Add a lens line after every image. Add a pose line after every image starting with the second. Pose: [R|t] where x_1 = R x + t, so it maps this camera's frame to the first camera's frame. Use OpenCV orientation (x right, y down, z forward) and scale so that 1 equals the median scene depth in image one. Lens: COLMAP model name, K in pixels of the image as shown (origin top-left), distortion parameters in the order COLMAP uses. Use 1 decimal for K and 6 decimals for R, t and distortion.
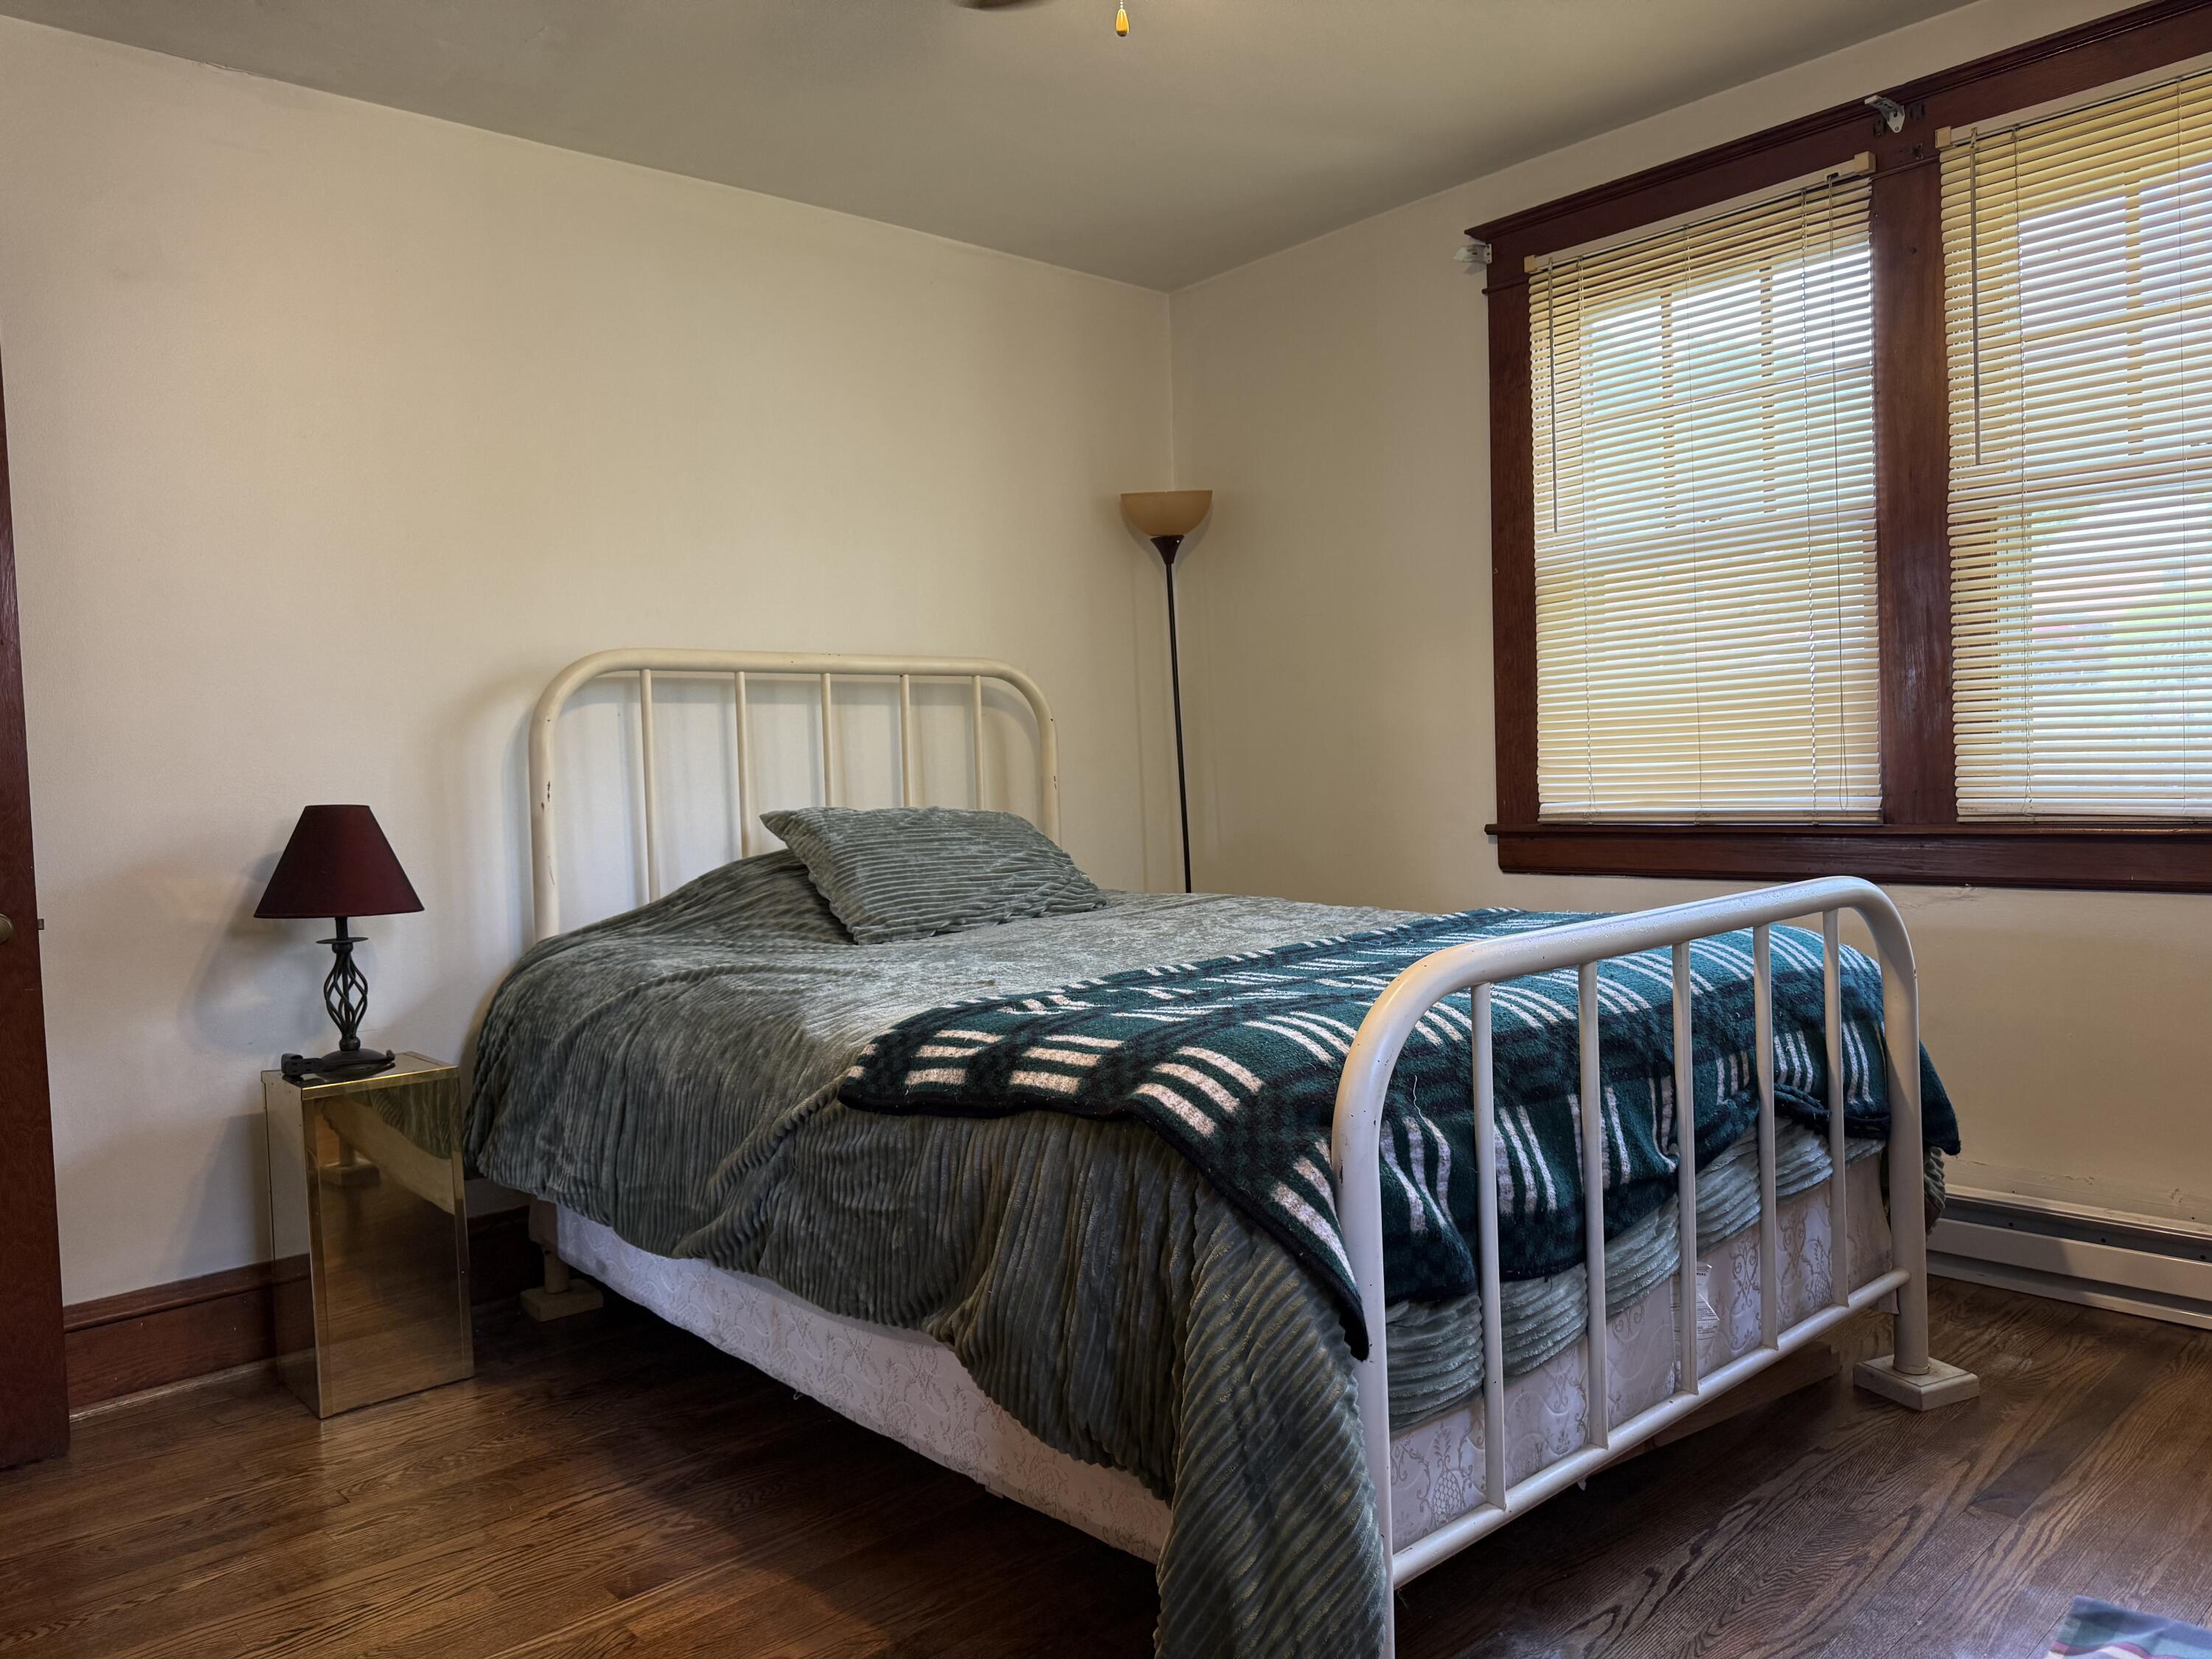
lens RADIAL K [[1580.2, 0, 1104.9], [0, 1580.2, 824.3], [0, 0, 1]] dist [-0.004314, 0.000311]
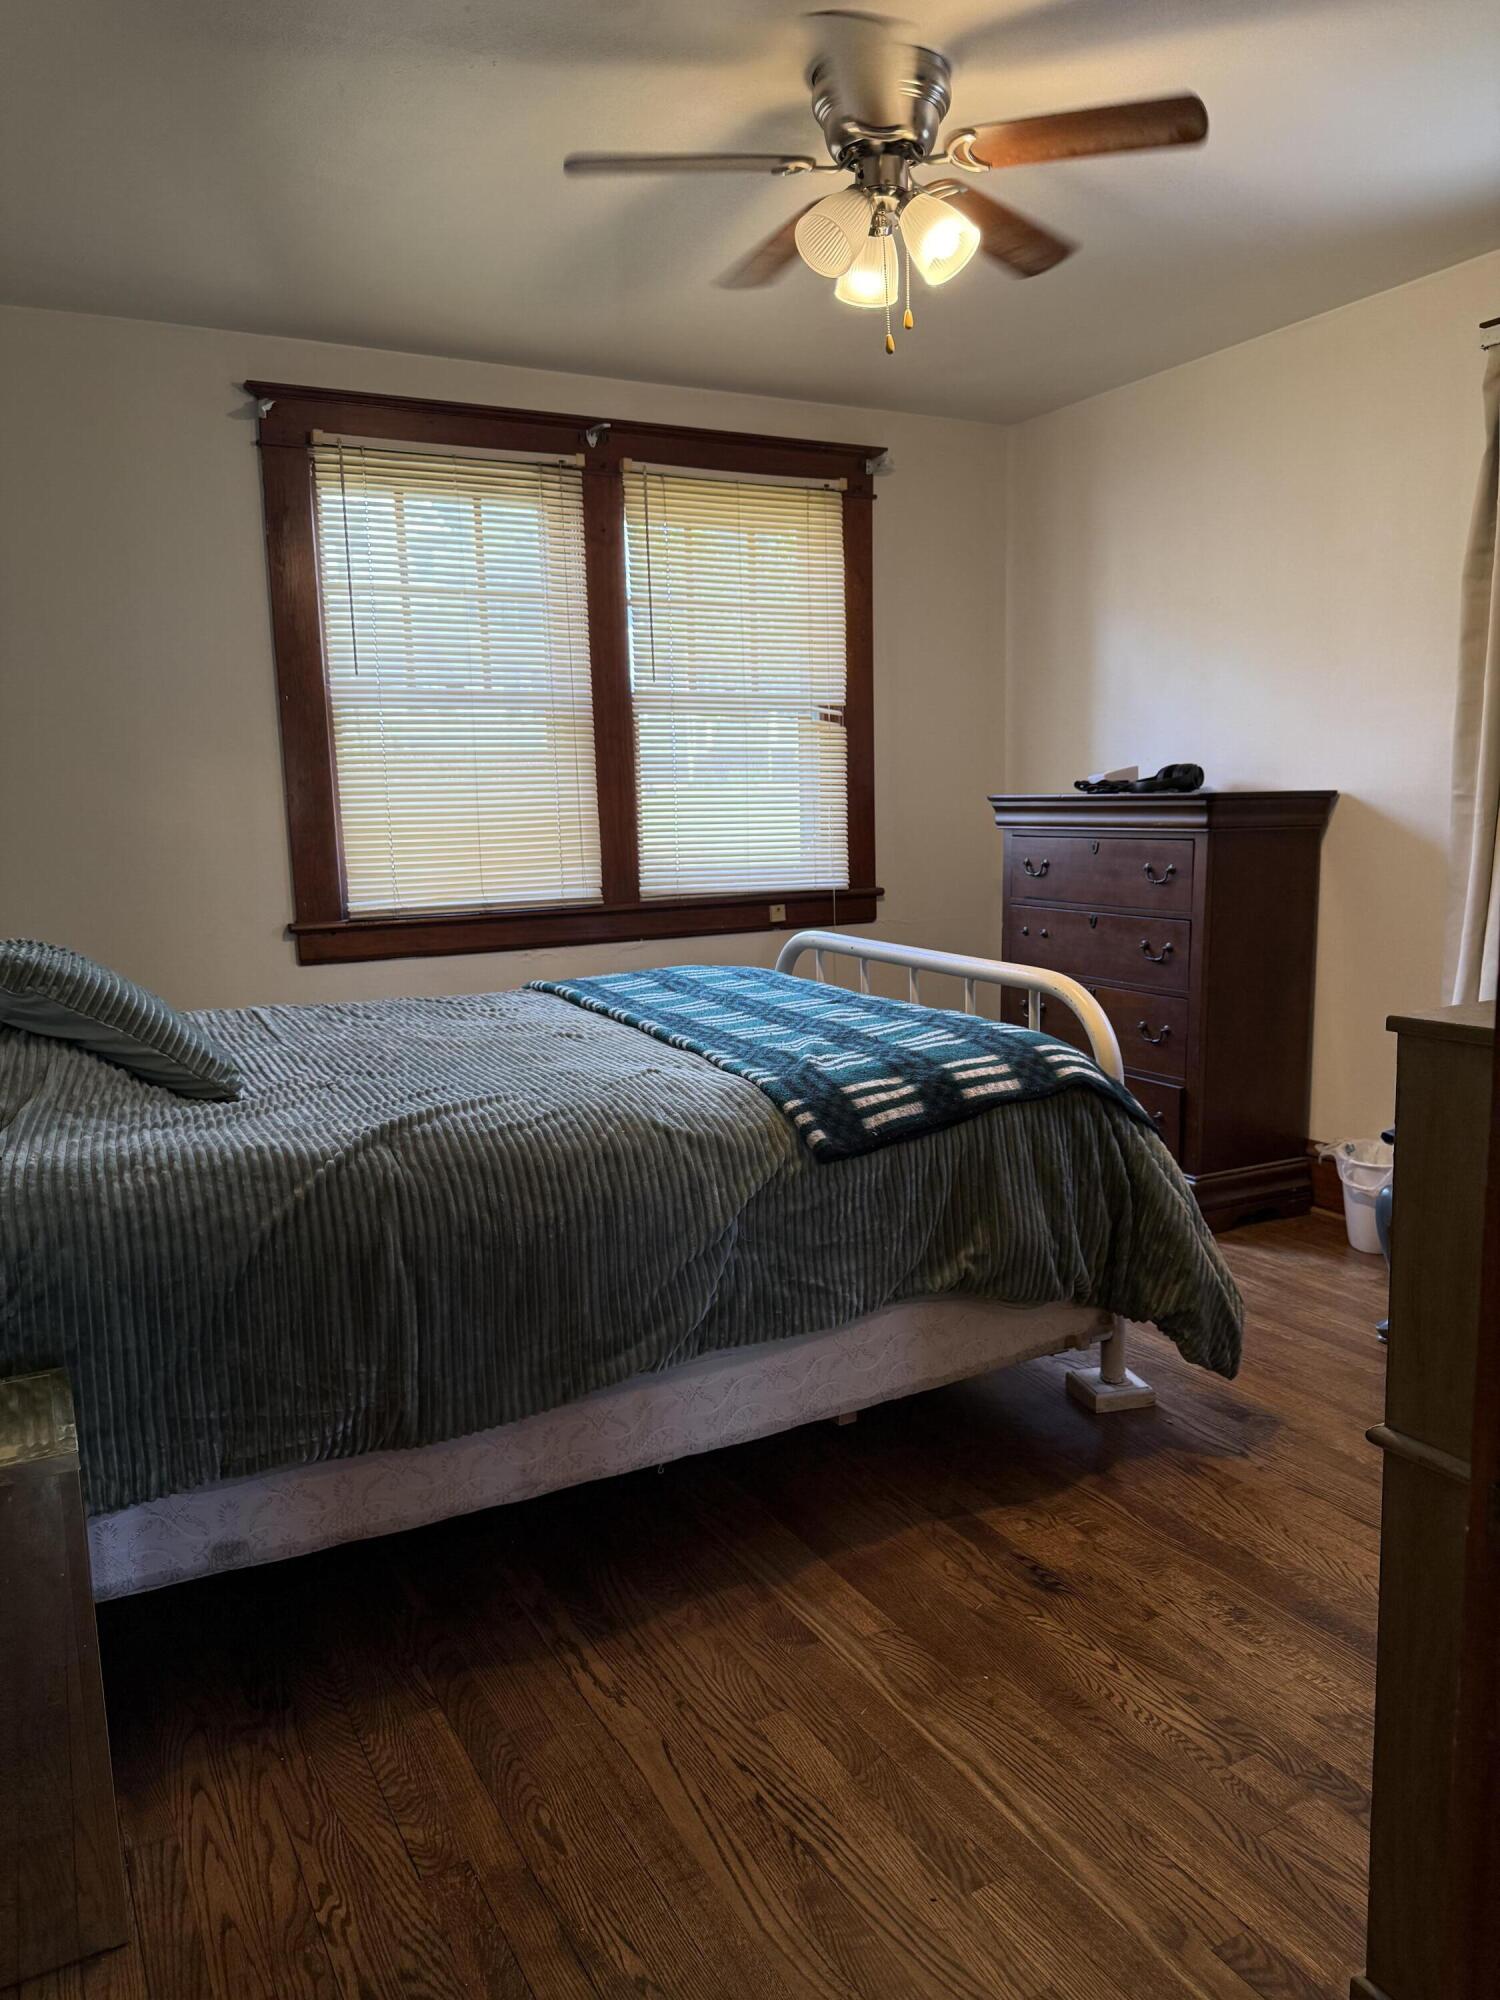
lens RADIAL K [[1428.7, 0, 741.4], [0, 1428.7, 1003.9], [0, 0, 1]] dist [-0.004314, 0.000311]
pose [[0.237165, -0.111765, 0.965019, -0.840739], [0.048782, 0.993477, 0.103072, -0.041887], [-0.970244, 0.022631, 0.241070, 0.540925]]
